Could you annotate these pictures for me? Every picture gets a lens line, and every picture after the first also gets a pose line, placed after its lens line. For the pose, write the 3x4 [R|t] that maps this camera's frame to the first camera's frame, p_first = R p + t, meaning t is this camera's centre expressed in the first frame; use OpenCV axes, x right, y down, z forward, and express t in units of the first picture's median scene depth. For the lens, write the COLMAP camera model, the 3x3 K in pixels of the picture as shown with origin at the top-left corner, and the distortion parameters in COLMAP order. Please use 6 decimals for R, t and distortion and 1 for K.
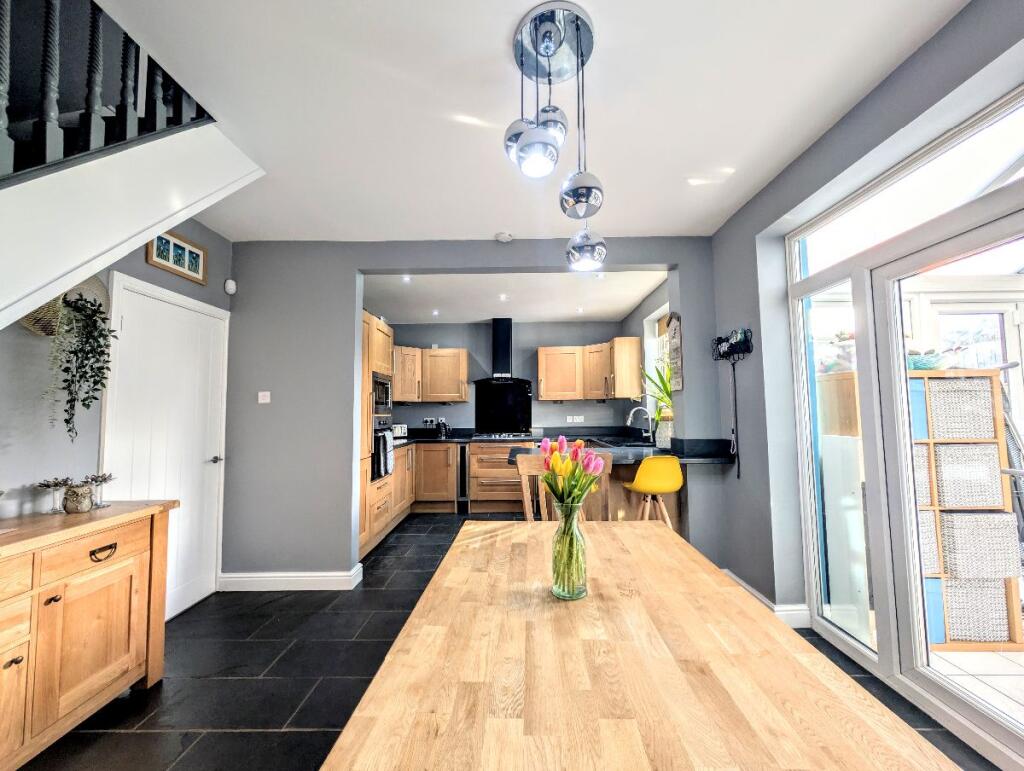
lens RADIAL K [[385.0, 0, 512.7], [0, 385.0, 388.7], [0, 0, 1]] dist [-0.005140, 0.001222]
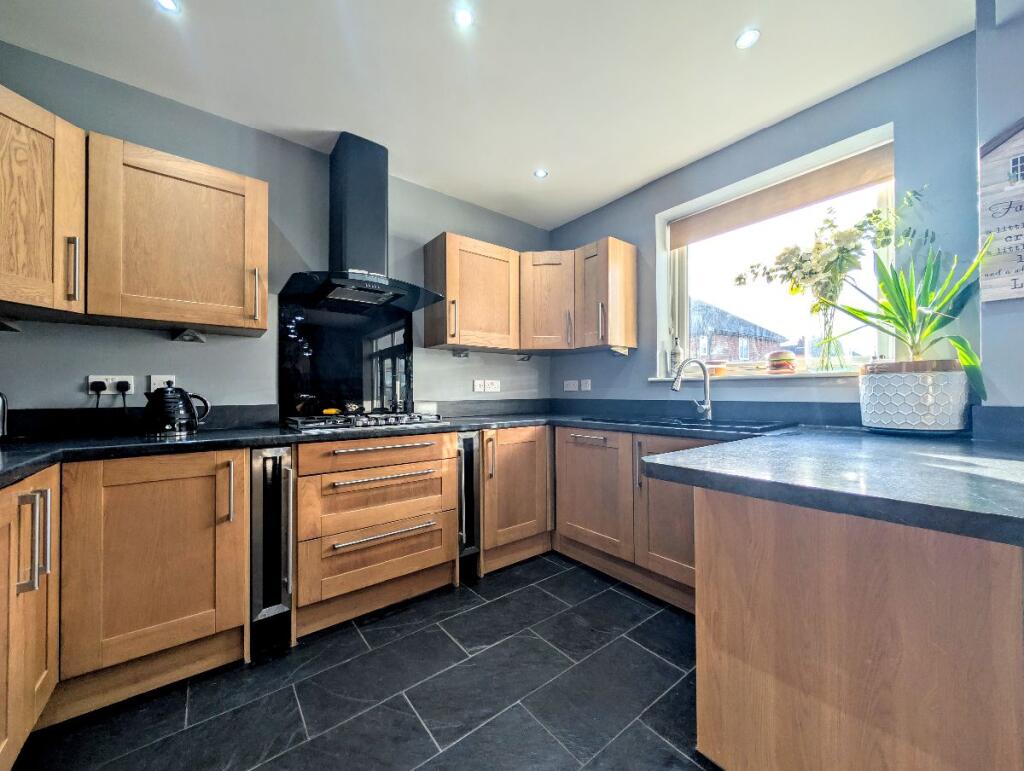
lens RADIAL K [[385.0, 0, 508.9], [0, 385.0, 390.6], [0, 0, 1]] dist [-0.005140, 0.001222]
pose [[0.772696, 0.009318, 0.634707, -0.310324], [-0.039723, 0.998642, 0.033698, 0.122882], [-0.633532, -0.051251, 0.772017, 1.034885]]
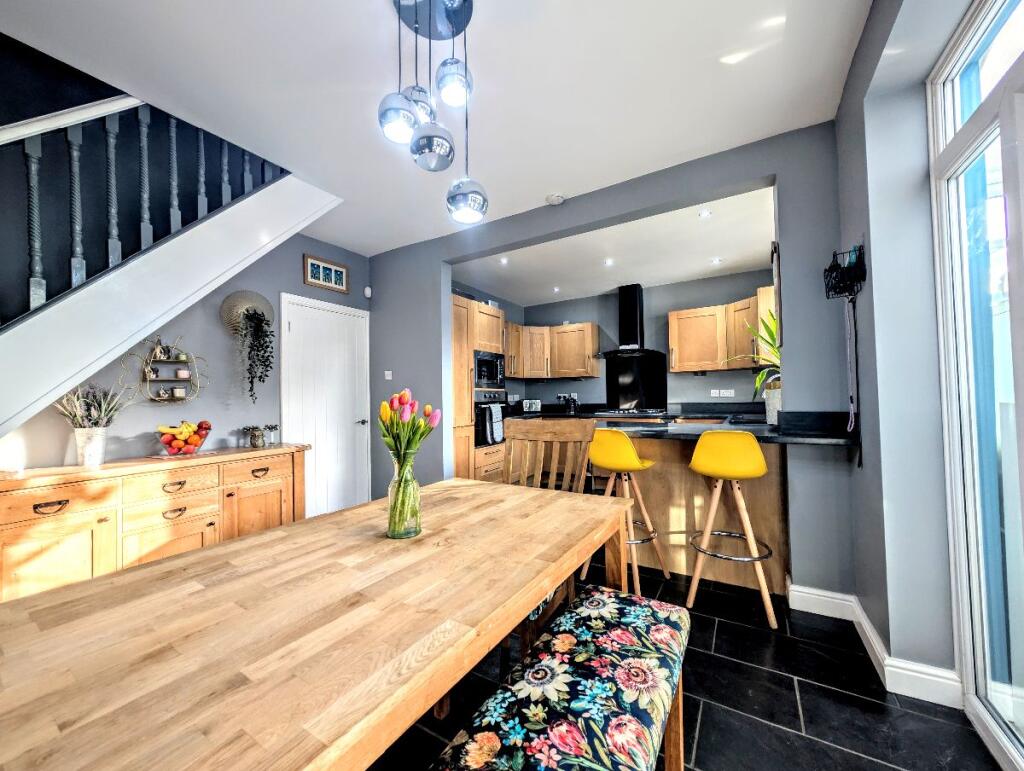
lens RADIAL K [[385.0, 0, 513.6], [0, 385.0, 388.8], [0, 0, 1]] dist [-0.005140, 0.001222]
pose [[0.864972, -0.016156, -0.501561, 0.352034], [0.039869, 0.998535, 0.036593, 0.037321], [0.500235, -0.051648, 0.864348, 0.092025]]
